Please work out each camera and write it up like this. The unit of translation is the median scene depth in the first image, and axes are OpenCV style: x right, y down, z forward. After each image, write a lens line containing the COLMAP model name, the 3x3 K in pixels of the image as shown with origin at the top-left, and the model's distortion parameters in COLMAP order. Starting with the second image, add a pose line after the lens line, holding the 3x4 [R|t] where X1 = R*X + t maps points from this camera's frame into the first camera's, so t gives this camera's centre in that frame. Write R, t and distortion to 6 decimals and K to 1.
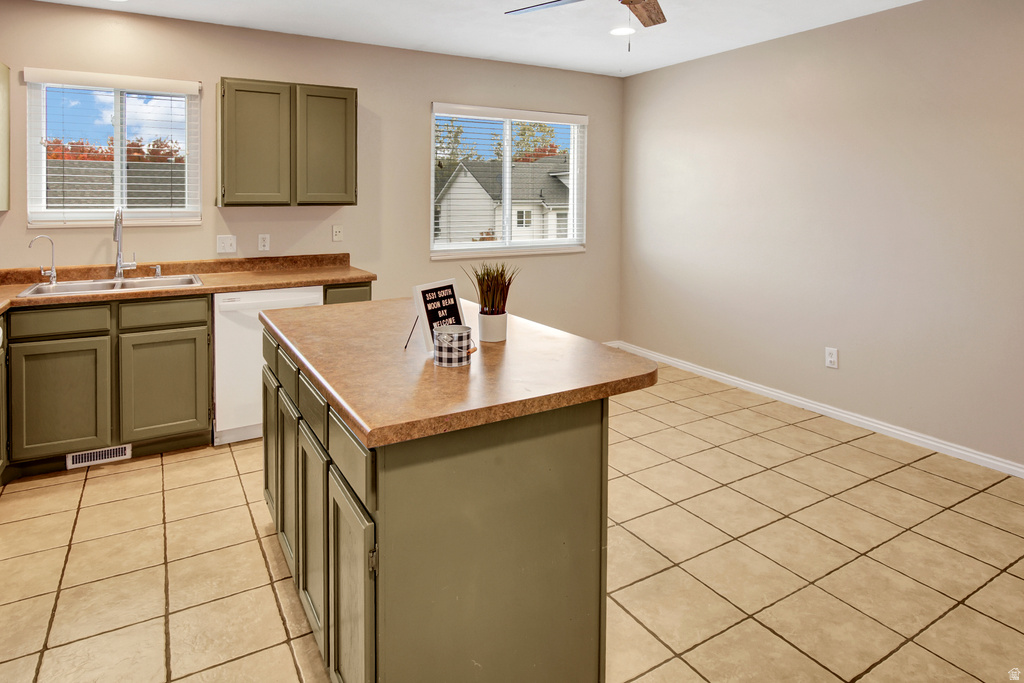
lens RADIAL K [[590.3, 0, 513.6], [0, 590.3, 331.6], [0, 0, 1]] dist [-0.020642, 0.000628]
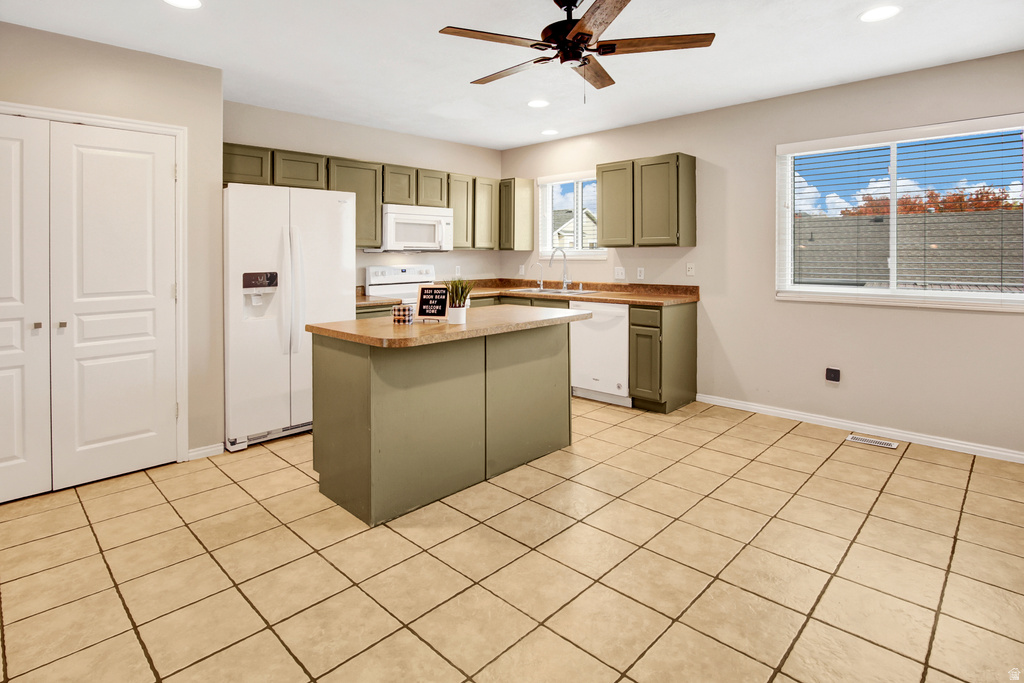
lens RADIAL K [[517.2, 0, 500.1], [0, 517.2, 335.6], [0, 0, 1]] dist [-0.014017, -0.000814]
pose [[0.259896, 0.149979, -0.953918, 0.836127], [-0.200485, 0.974720, 0.098628, -0.072065], [0.944595, 0.165613, 0.283395, 0.416148]]
